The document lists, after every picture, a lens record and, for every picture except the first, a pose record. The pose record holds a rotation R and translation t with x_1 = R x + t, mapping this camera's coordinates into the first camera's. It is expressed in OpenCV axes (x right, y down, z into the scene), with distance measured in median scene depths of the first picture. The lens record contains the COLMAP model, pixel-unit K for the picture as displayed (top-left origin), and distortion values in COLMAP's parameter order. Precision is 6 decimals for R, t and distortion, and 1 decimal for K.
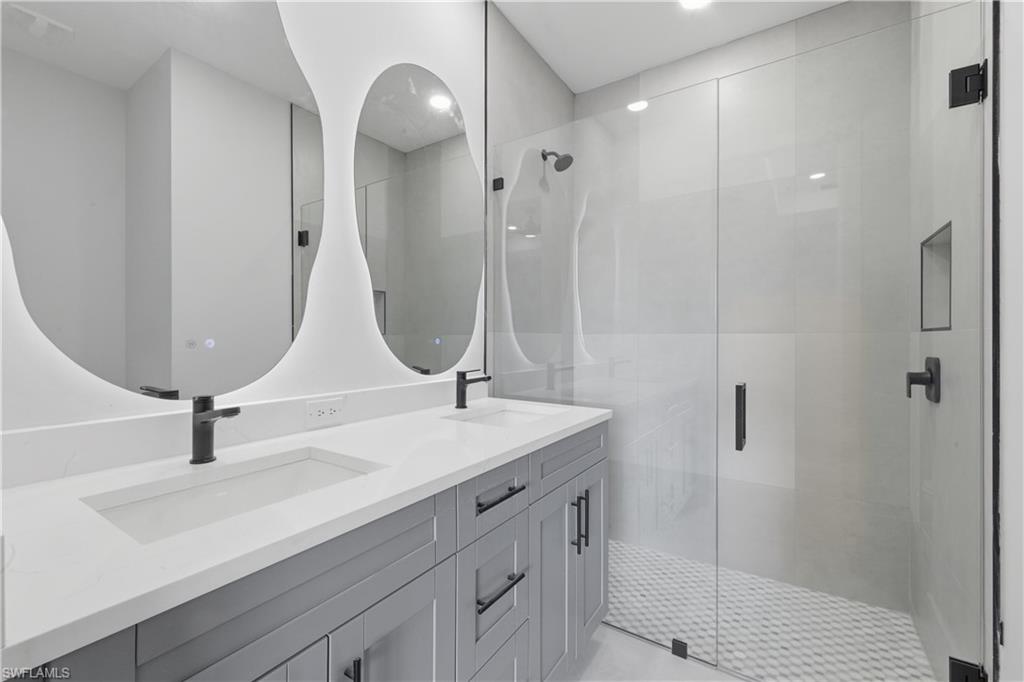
lens RADIAL K [[431.9, 0, 510.4], [0, 431.9, 339.7], [0, 0, 1]] dist [0.006552, -0.001675]
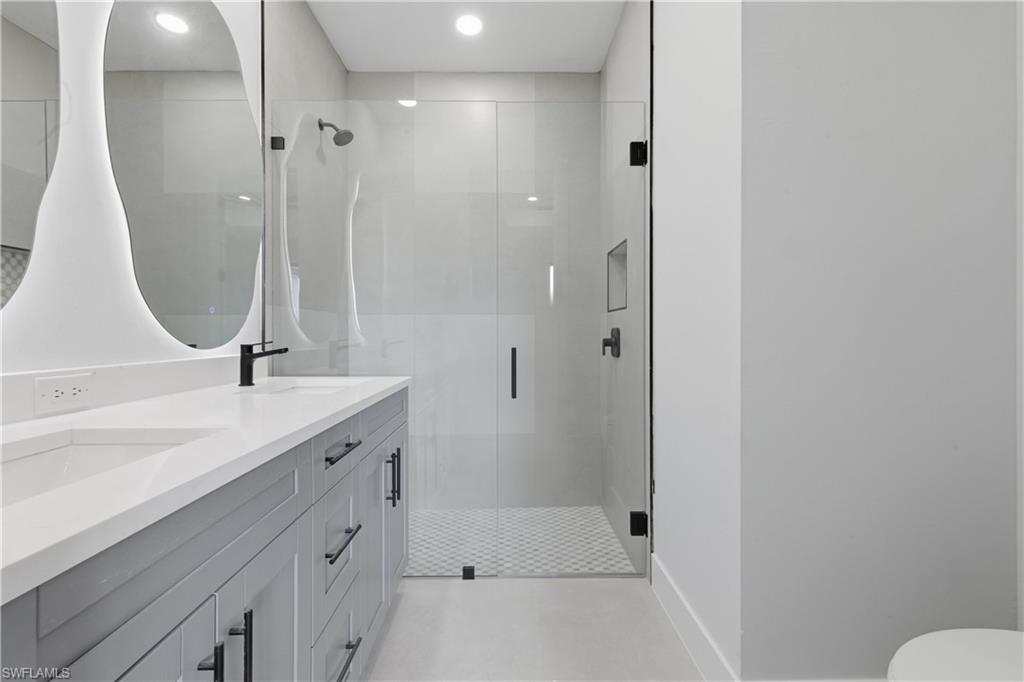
lens RADIAL K [[431.9, 0, 511.2], [0, 431.9, 336.9], [0, 0, 1]] dist [0.006552, -0.001675]
pose [[0.825468, -0.006777, 0.564409, -0.176272], [0.004678, 0.999976, 0.005165, 0.058929], [-0.564430, -0.001623, 0.825479, -0.043897]]
